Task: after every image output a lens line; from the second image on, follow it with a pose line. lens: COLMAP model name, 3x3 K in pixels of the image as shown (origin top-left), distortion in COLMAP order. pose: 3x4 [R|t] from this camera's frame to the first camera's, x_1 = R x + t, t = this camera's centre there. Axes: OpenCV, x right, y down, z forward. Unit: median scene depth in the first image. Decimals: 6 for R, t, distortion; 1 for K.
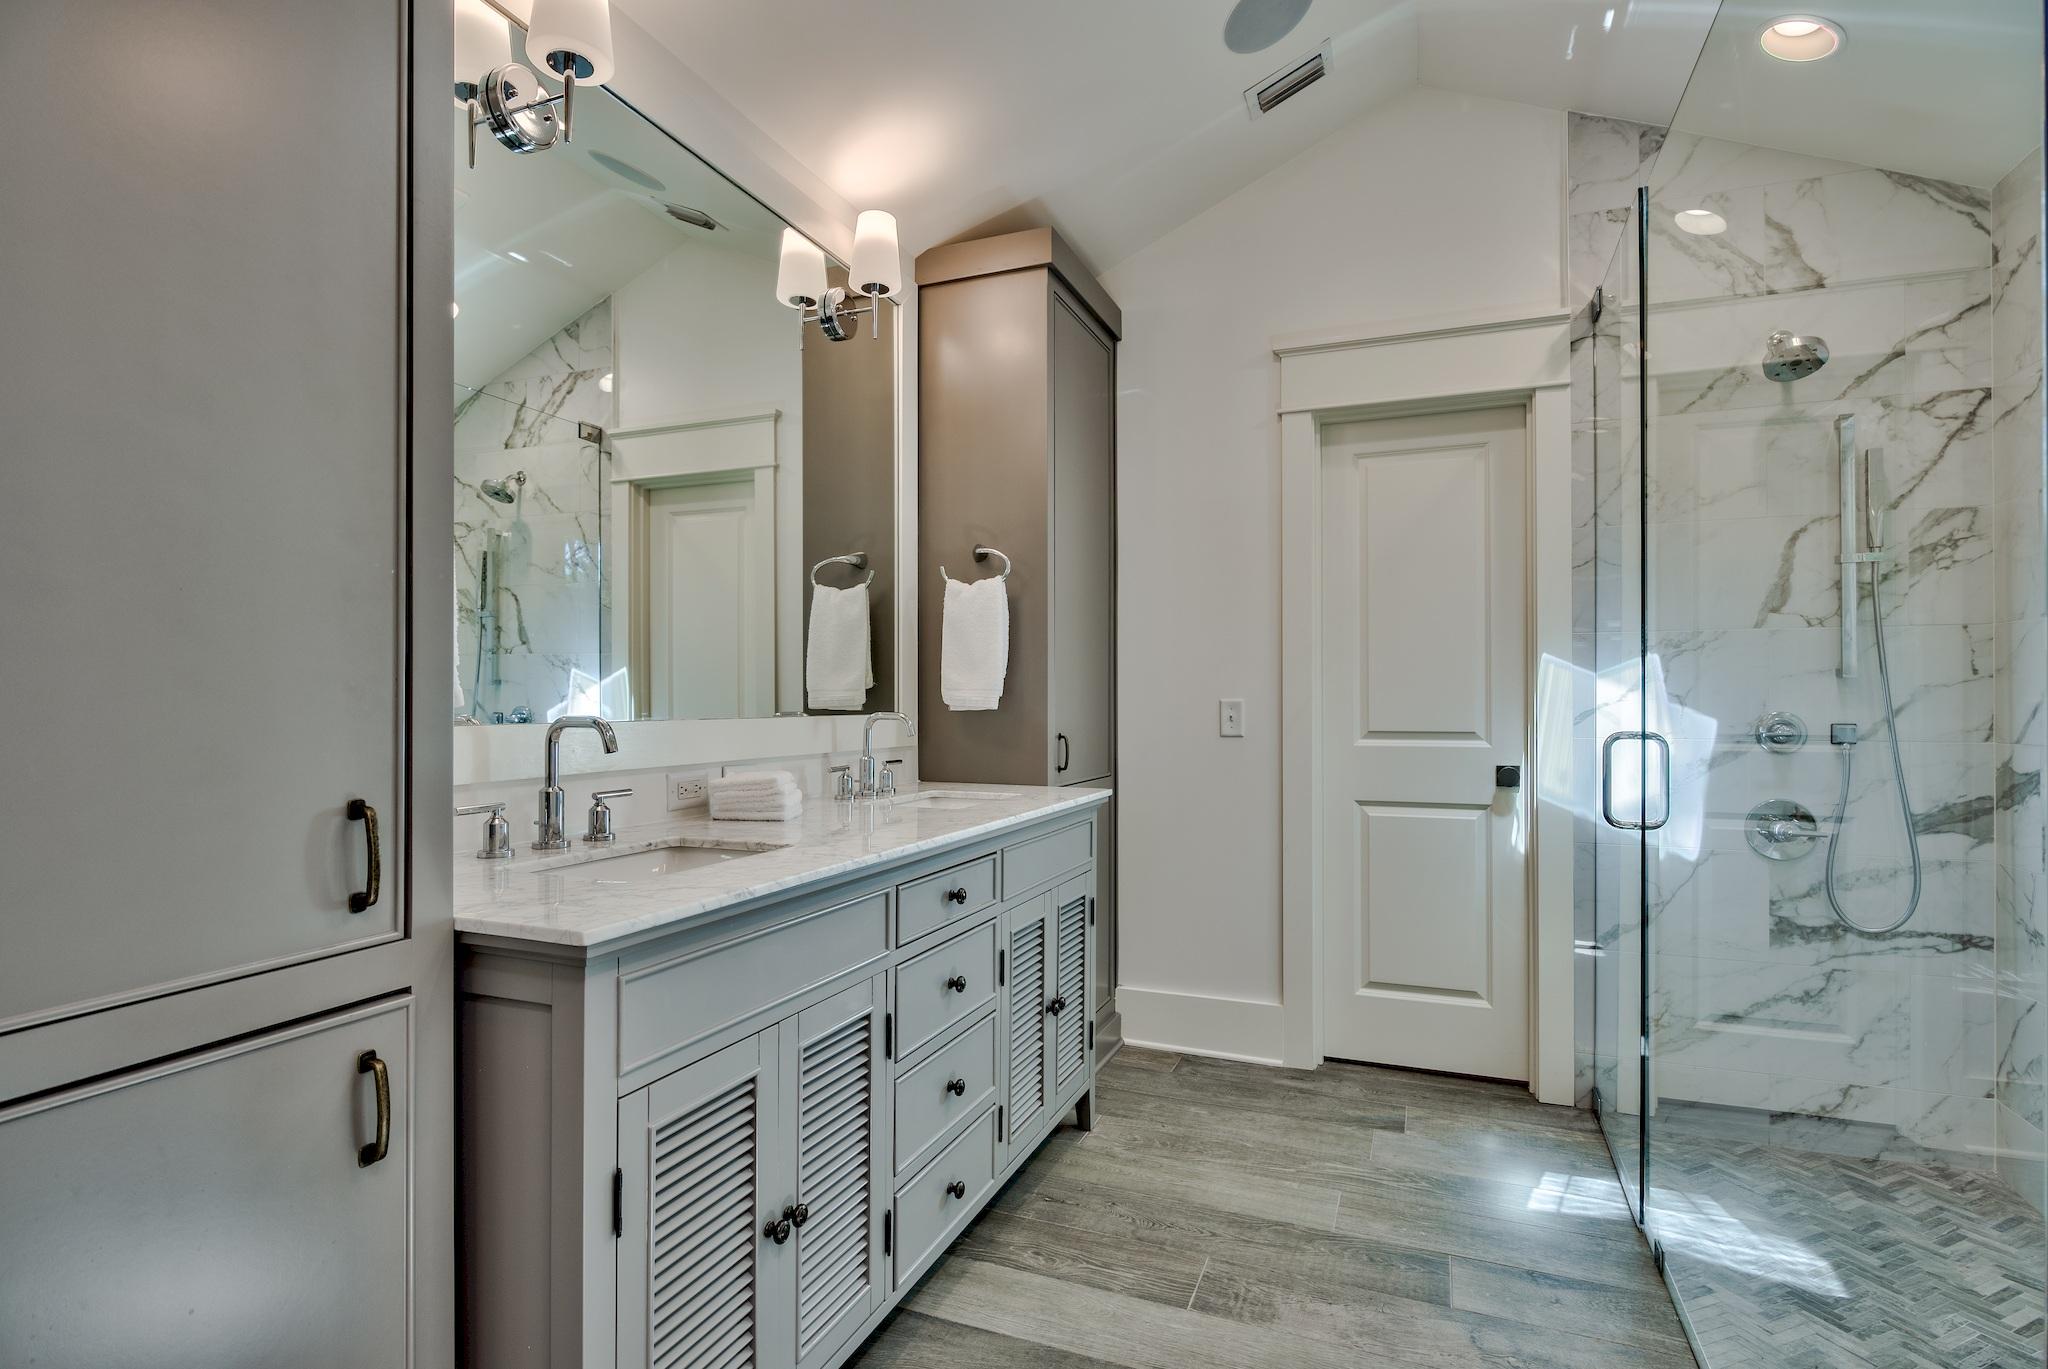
lens RADIAL K [[1009.9, 0, 1015.2], [0, 1009.9, 693.9], [0, 0, 1]] dist [0.002148, -0.006597]
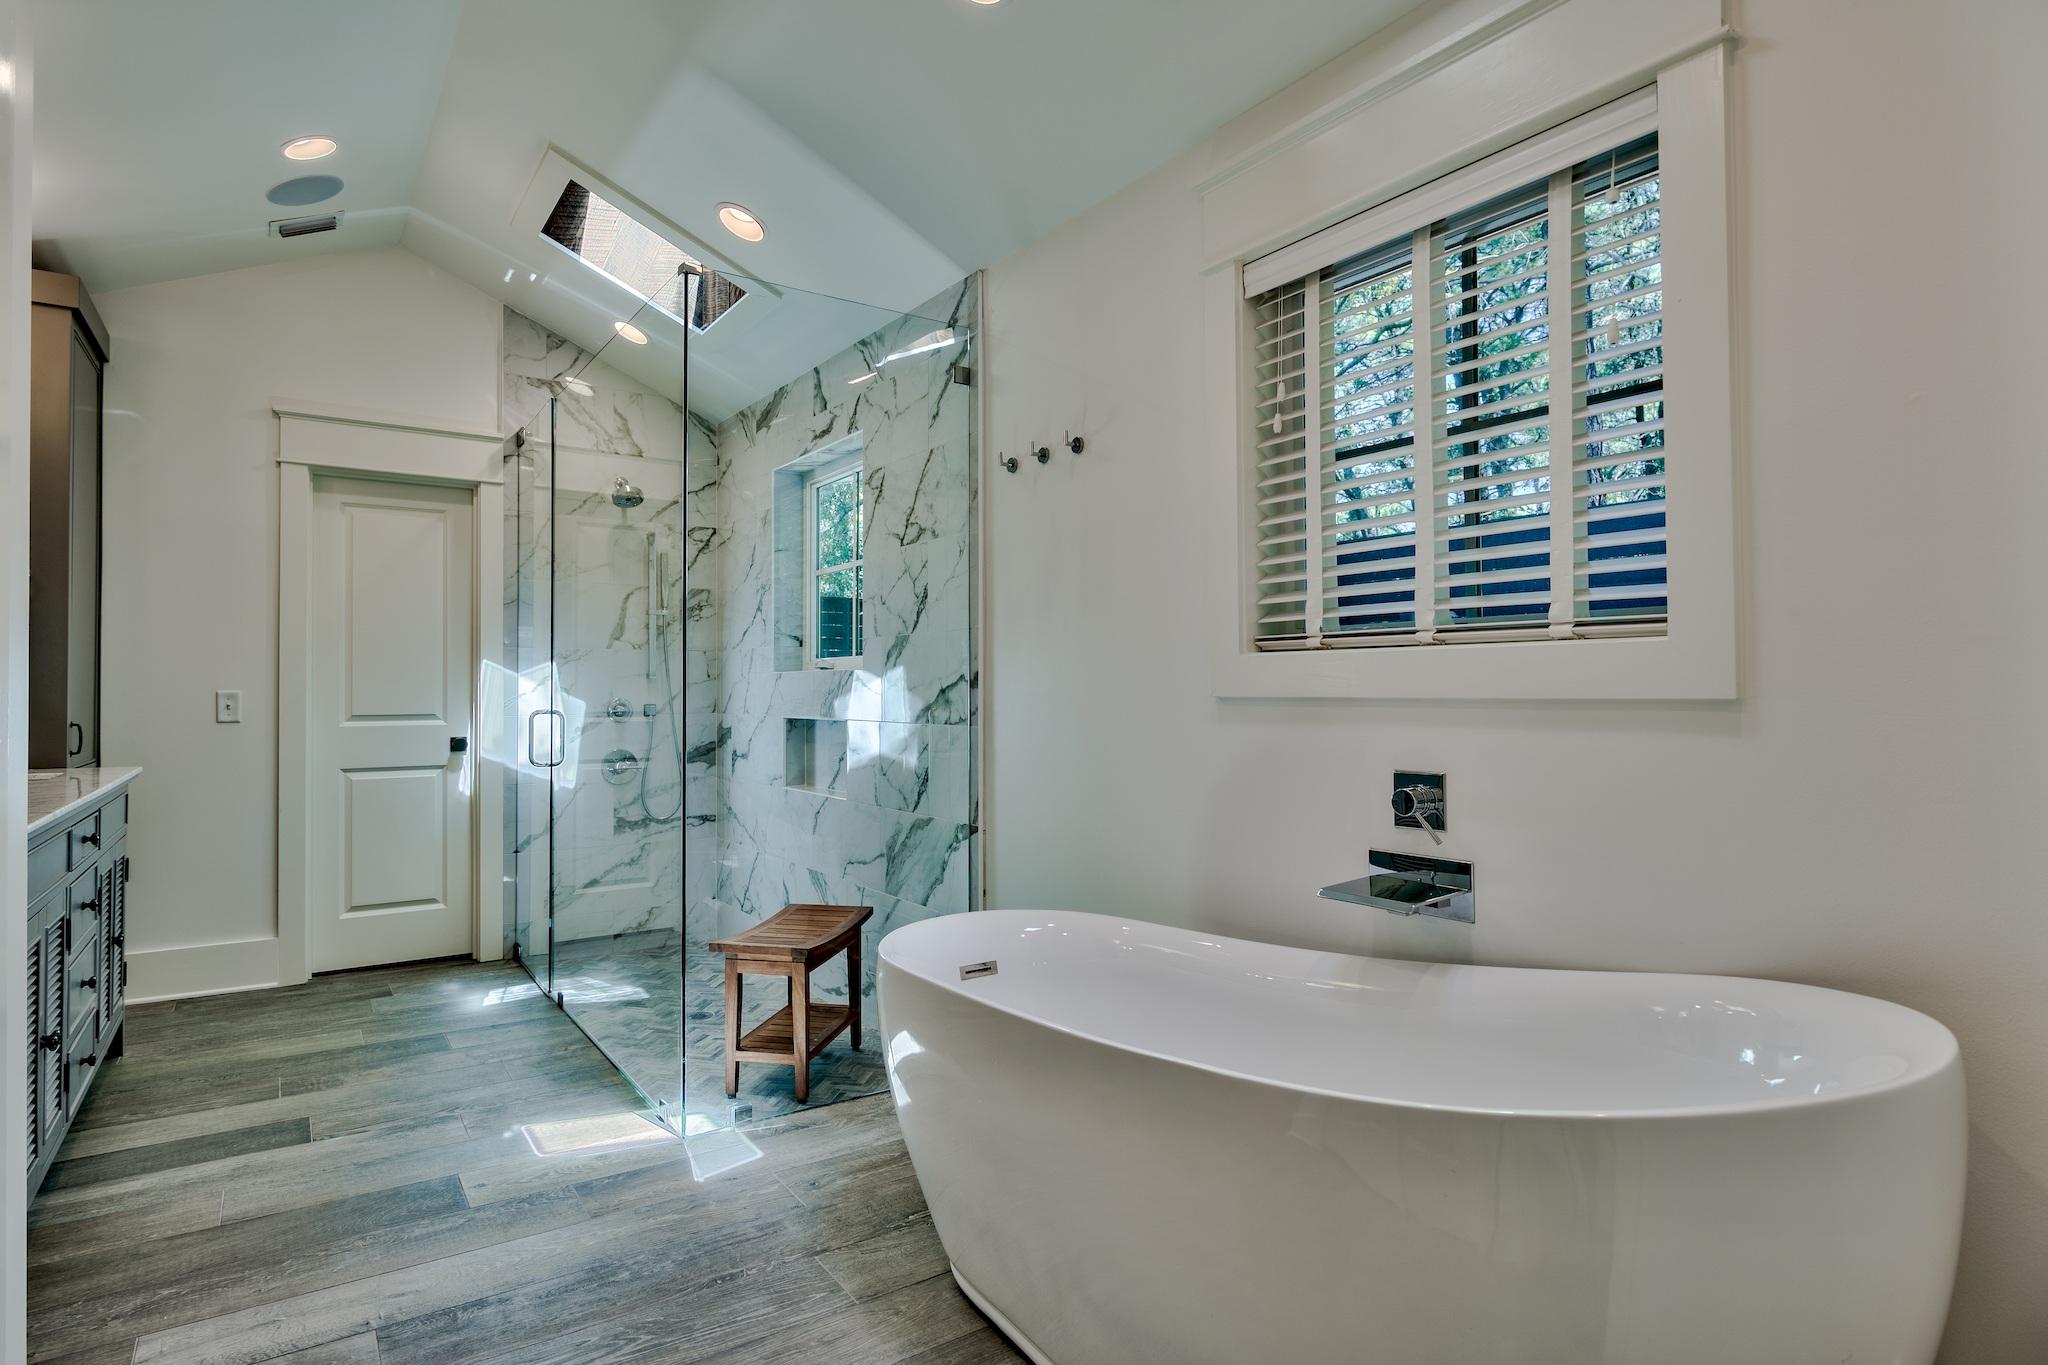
lens RADIAL K [[1058.2, 0, 1018.9], [0, 1058.2, 682.7], [0, 0, 1]] dist [-0.010843, -0.001867]
pose [[0.535369, 0.005826, 0.844598, -0.395647], [-0.003750, 0.999983, -0.004521, -0.002683], [-0.844610, -0.000747, 0.535382, -0.535610]]
